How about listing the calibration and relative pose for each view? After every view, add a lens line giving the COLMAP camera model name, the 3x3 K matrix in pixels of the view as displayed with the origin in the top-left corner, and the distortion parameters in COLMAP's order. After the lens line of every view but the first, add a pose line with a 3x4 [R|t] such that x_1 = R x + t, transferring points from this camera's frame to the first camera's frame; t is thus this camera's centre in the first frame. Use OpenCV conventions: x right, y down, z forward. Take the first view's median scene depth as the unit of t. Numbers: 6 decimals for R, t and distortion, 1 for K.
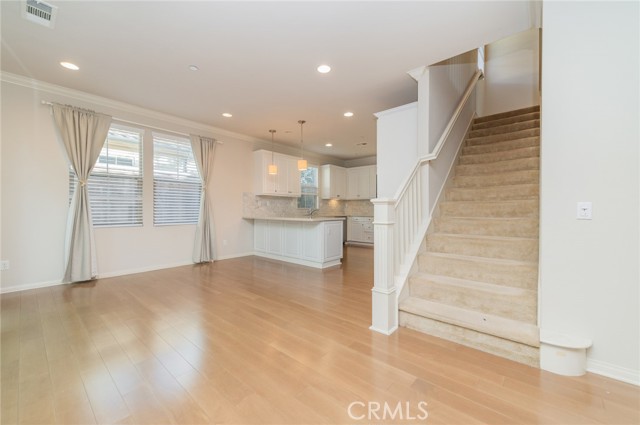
lens RADIAL K [[253.6, 0, 303.6], [0, 253.6, 212.1], [0, 0, 1]] dist [0.006294, -0.001310]
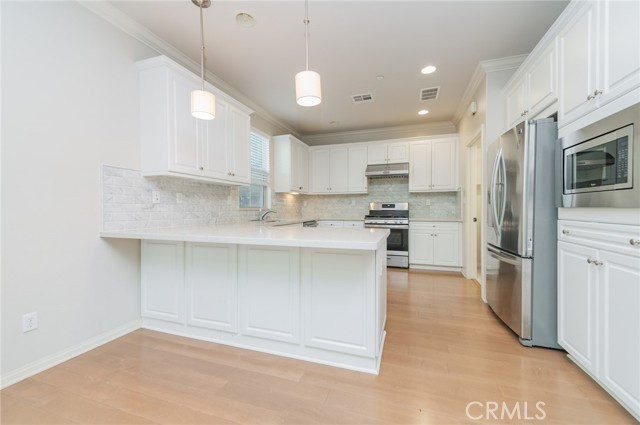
lens RADIAL K [[253.6, 0, 320.7], [0, 253.6, 213.8], [0, 0, 1]] dist [0.006294, -0.001310]
pose [[0.900329, -0.012210, 0.435038, -0.106261], [0.007315, 0.999890, 0.012926, -0.010070], [-0.435147, -0.008455, 0.900319, 0.480716]]
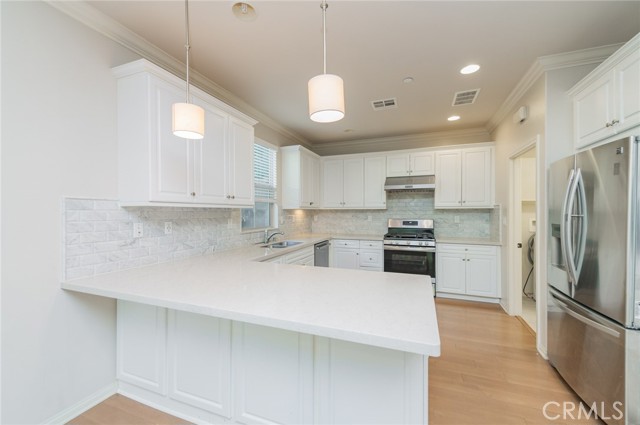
lens RADIAL K [[253.6, 0, 318.1], [0, 253.6, 211.4], [0, 0, 1]] dist [0.006294, -0.001310]
pose [[0.918522, -0.005135, 0.395337, -0.082105], [0.006432, 0.999977, -0.001955, -0.052843], [-0.395318, 0.004338, 0.918534, 0.554672]]
